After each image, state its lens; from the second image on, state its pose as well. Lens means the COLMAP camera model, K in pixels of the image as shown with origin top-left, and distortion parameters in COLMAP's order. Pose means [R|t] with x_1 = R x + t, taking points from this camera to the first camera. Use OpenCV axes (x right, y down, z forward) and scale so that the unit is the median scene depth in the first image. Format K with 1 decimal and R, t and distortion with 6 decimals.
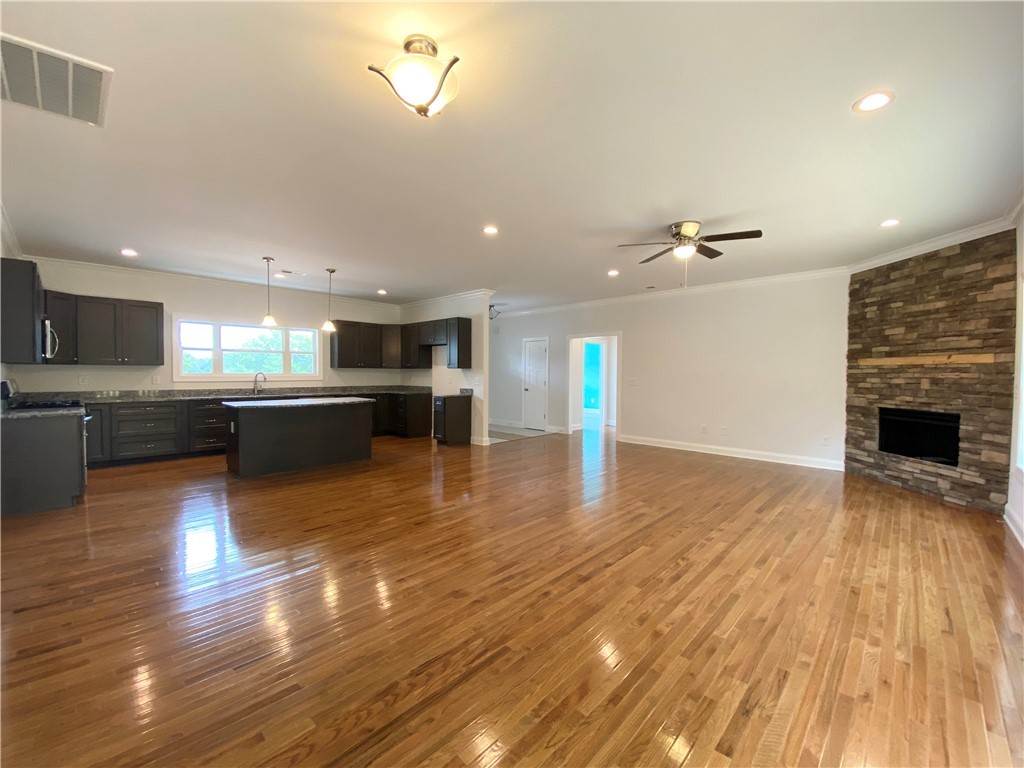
lens RADIAL K [[417.2, 0, 508.0], [0, 417.2, 383.1], [0, 0, 1]] dist [0.029075, -0.022477]
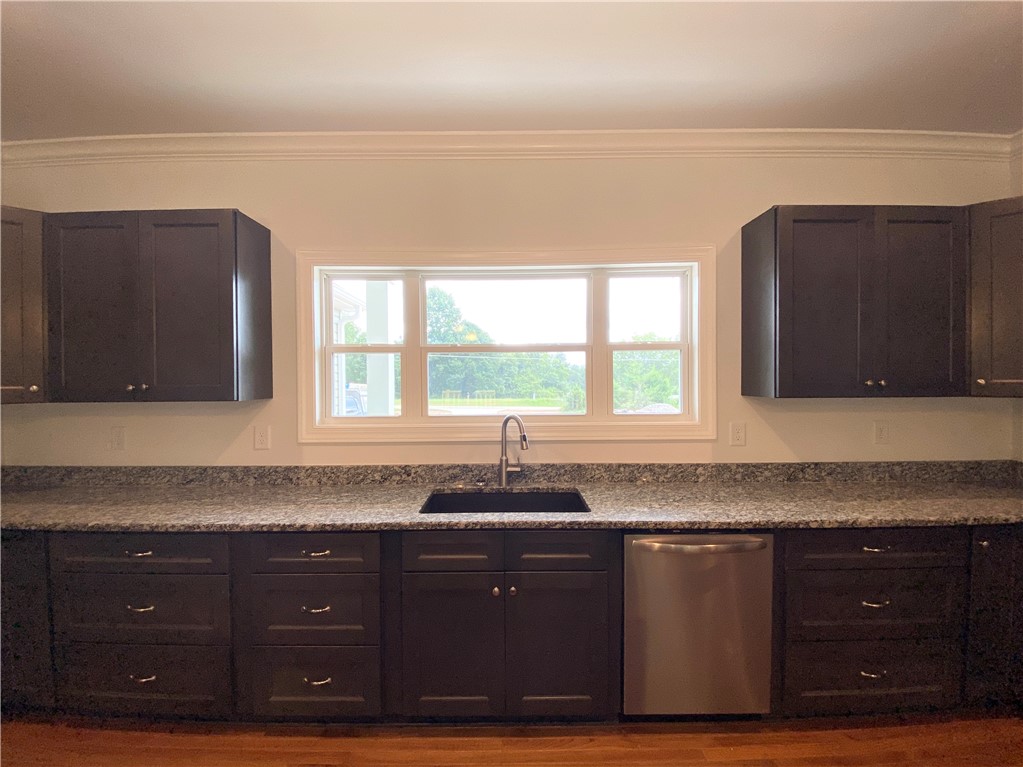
lens RADIAL K [[416.8, 0, 507.5], [0, 416.8, 382.6], [0, 0, 1]] dist [0.029075, -0.022477]
pose [[0.693337, -0.004434, -0.720600, -0.370678], [-0.007768, 0.999877, -0.013626, -0.044621], [0.720572, 0.015044, 0.693217, 0.779234]]
